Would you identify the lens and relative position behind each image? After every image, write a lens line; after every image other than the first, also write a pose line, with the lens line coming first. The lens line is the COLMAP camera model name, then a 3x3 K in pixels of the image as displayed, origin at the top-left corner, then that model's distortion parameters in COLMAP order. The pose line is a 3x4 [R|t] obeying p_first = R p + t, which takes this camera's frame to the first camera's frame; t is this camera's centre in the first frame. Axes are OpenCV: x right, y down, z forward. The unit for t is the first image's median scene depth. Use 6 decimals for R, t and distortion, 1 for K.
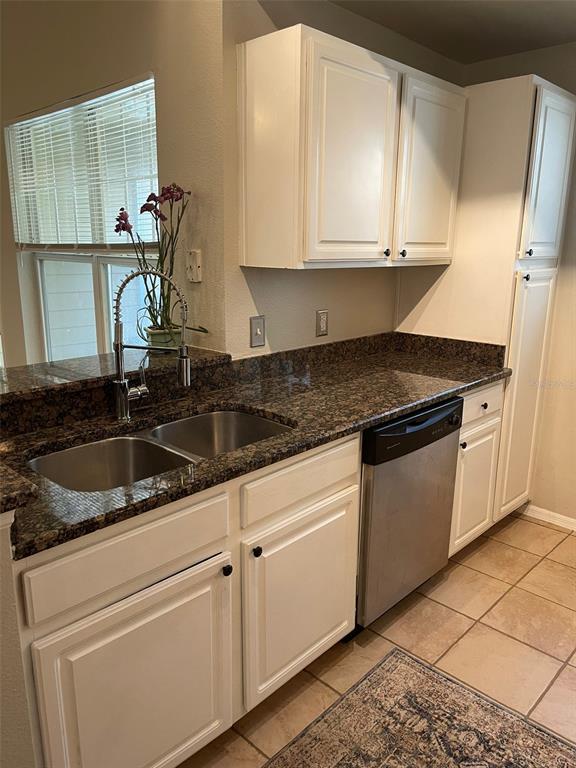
lens RADIAL K [[556.0, 0, 288.0], [0, 556.0, 384.0], [0, 0, 1]] dist [0.079616, -0.000313]
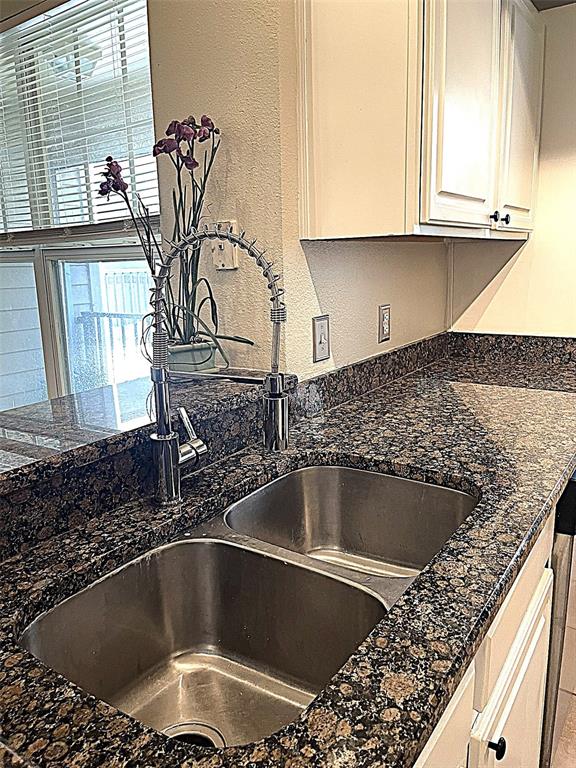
lens RADIAL K [[563.3, 0, 288.0], [0, 563.3, 384.0], [0, 0, 1]] dist [0.052442, 0.000928]
pose [[0.986403, -0.071717, 0.147873, -0.210234], [0.075630, 0.996915, -0.021001, -0.029409], [-0.145911, 0.031899, 0.988783, 0.346894]]
